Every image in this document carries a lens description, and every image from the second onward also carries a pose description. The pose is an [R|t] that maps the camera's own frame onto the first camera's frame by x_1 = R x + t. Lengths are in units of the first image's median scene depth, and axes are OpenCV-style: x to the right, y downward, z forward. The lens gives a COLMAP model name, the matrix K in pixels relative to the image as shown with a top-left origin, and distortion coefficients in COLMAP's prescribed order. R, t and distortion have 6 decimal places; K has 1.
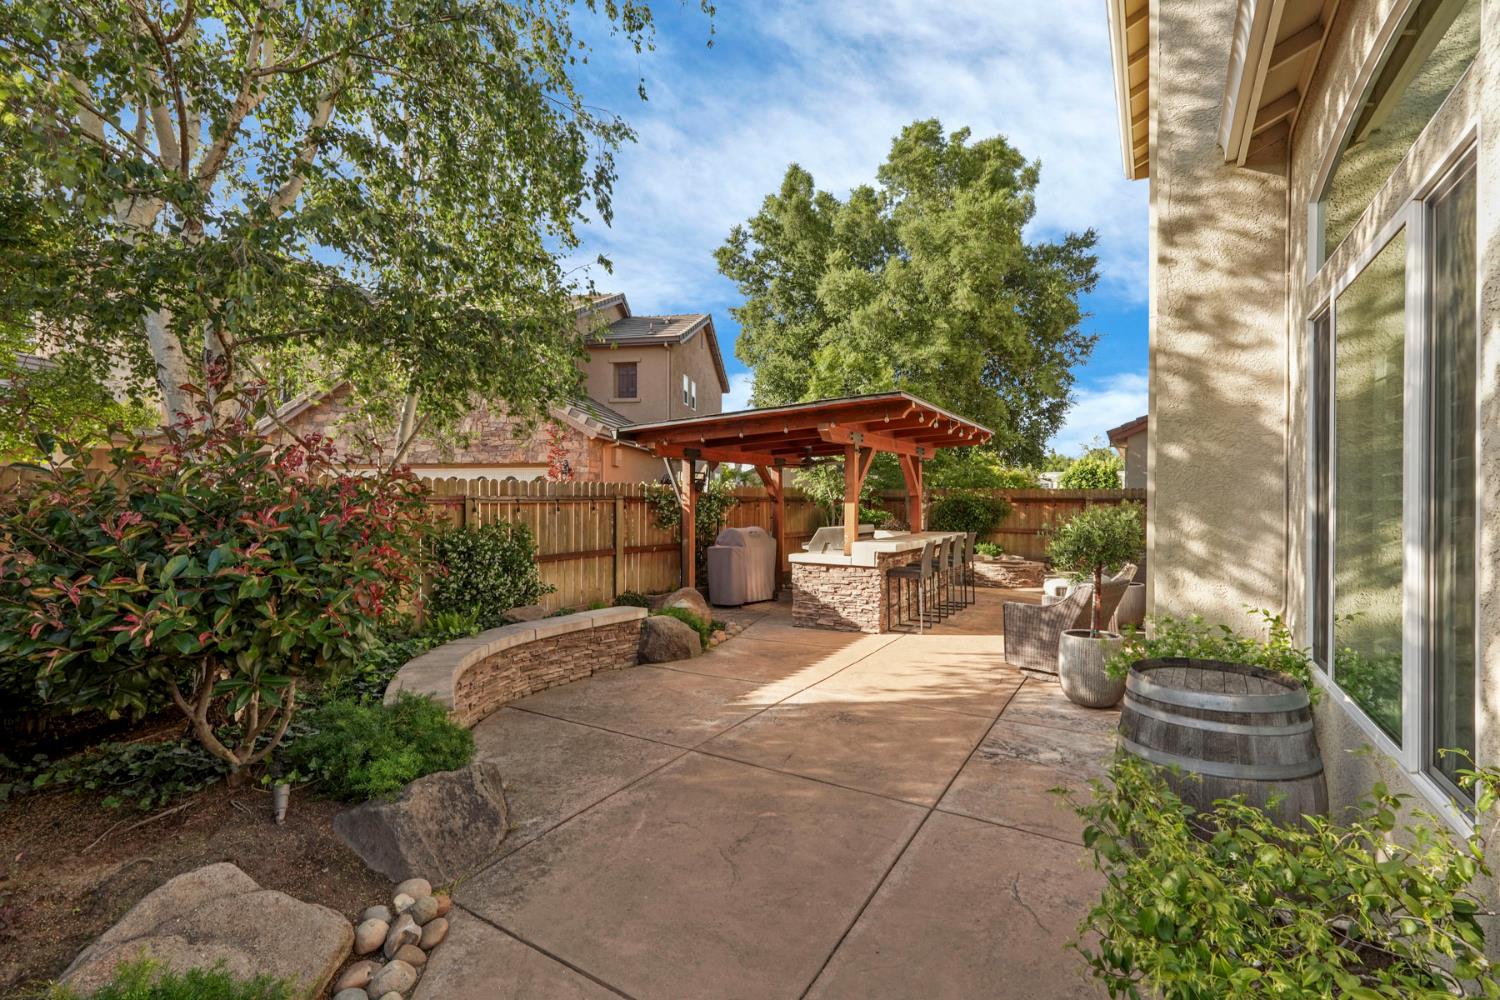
lens RADIAL K [[666.0, 0, 734.2], [0, 666.0, 502.2], [0, 0, 1]] dist [-0.000577, 0.002616]
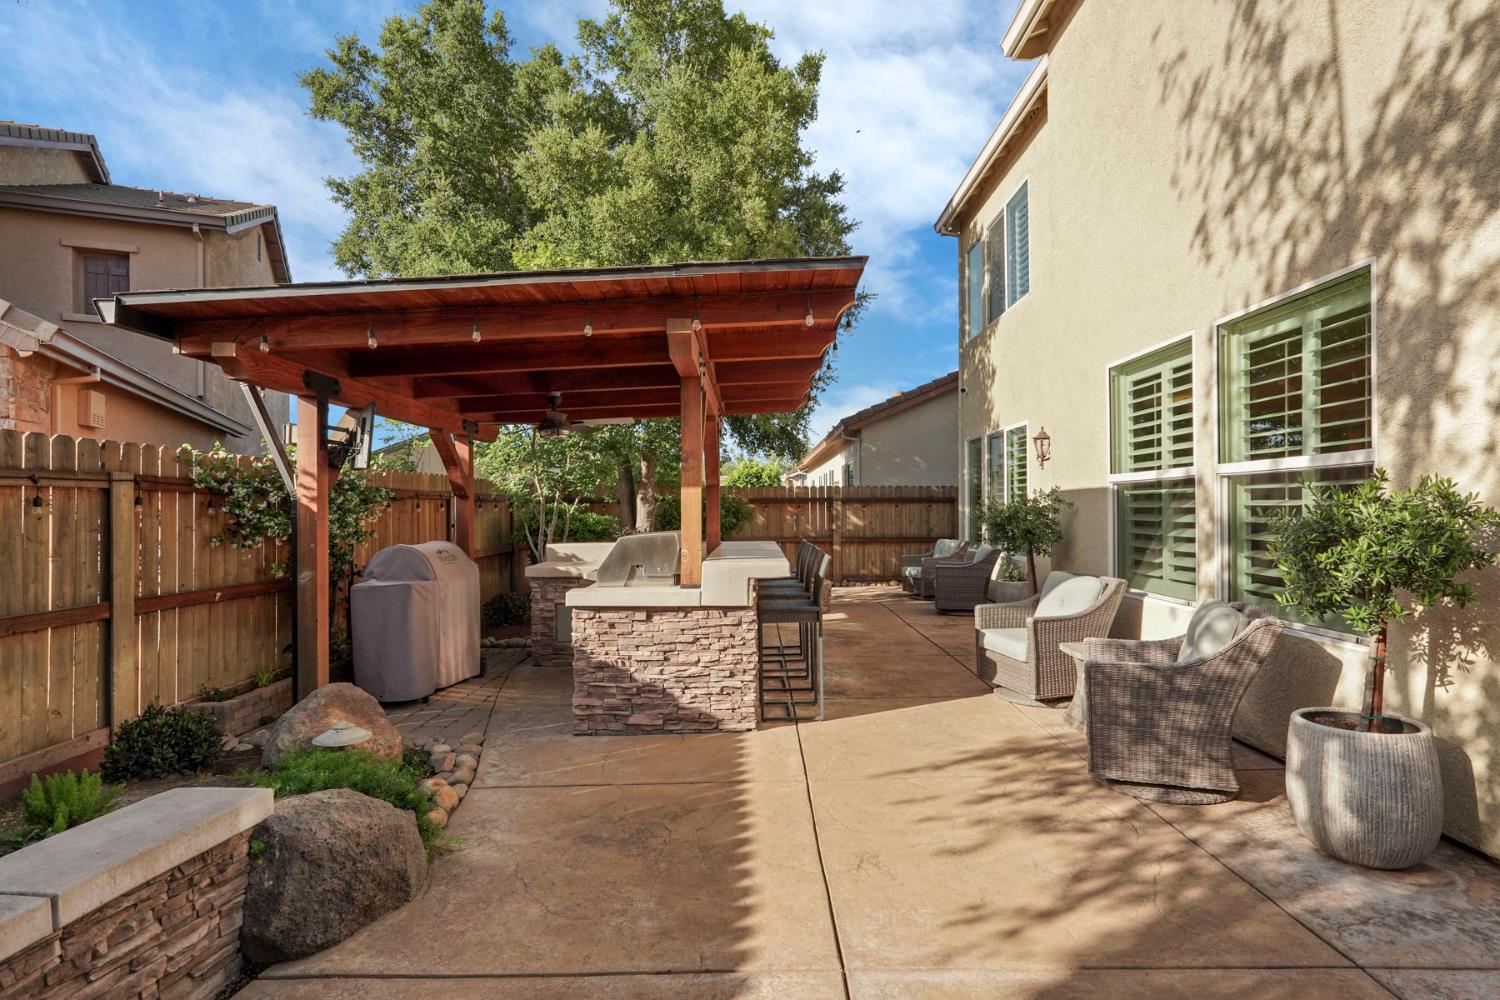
lens RADIAL K [[776.3, 0, 757.1], [0, 776.3, 504.0], [0, 0, 1]] dist [0.006533, -0.000337]
pose [[0.851668, -0.002716, 0.524075, -0.088723], [0.009429, 0.999904, -0.010140, 0.017847], [-0.523997, 0.013577, 0.851612, 0.380385]]
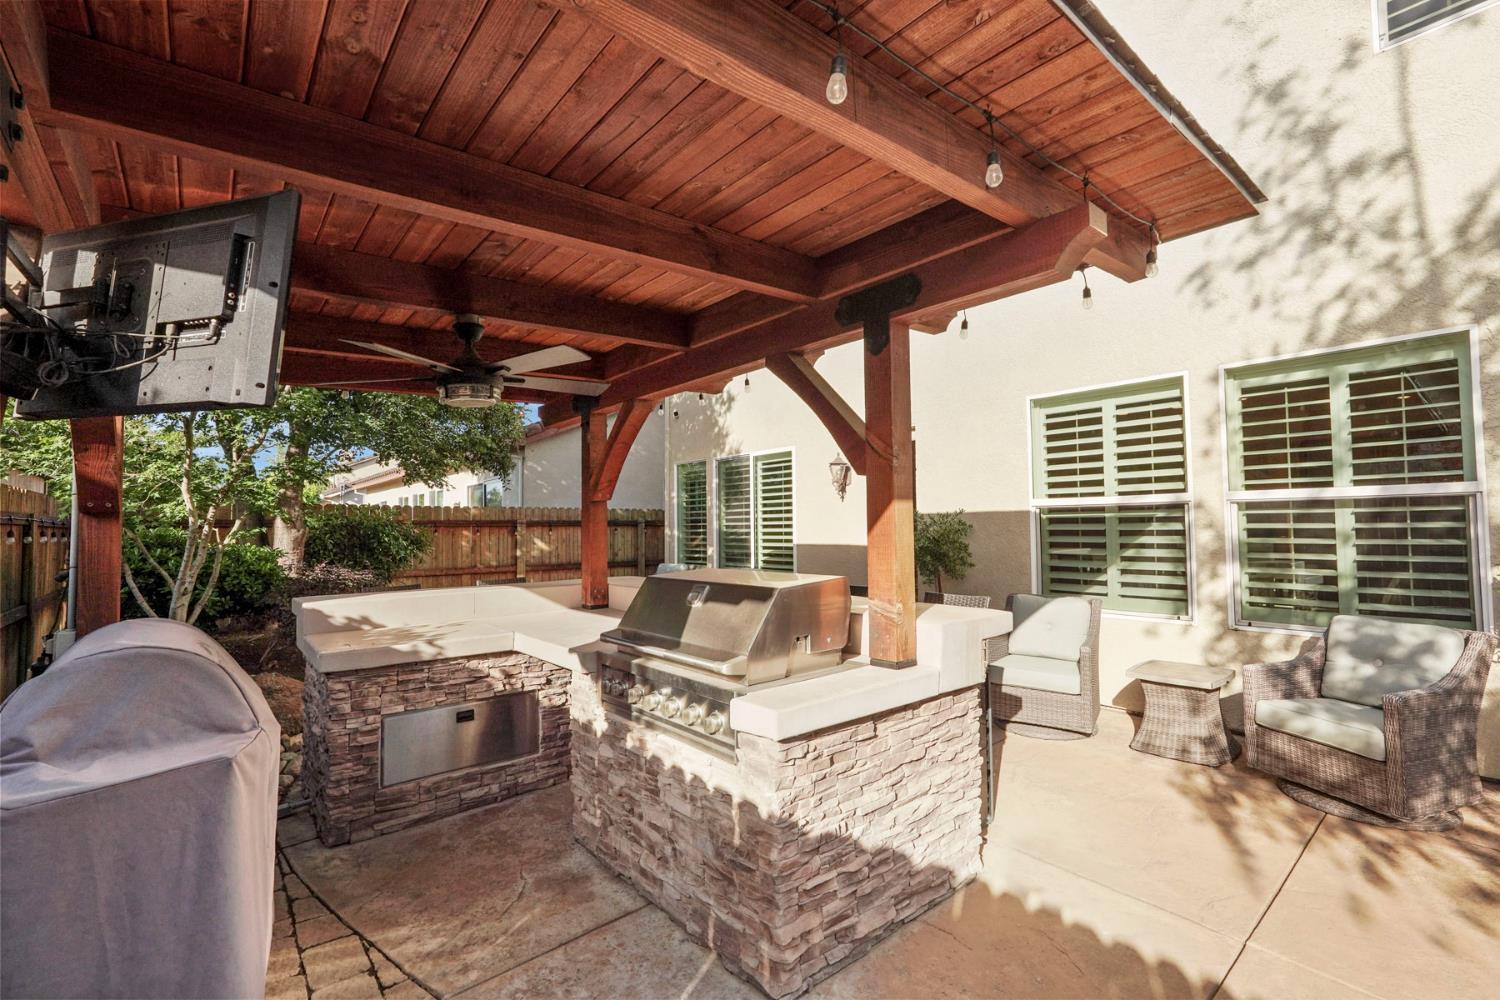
lens RADIAL K [[666.0, 0, 774.6], [0, 666.0, 520.0], [0, 0, 1]] dist [-0.000577, 0.002616]
pose [[0.294779, 0.007796, 0.955534, -0.127828], [0.014020, 0.999824, -0.012483, 0.011913], [-0.955463, 0.017077, 0.294618, 0.819029]]
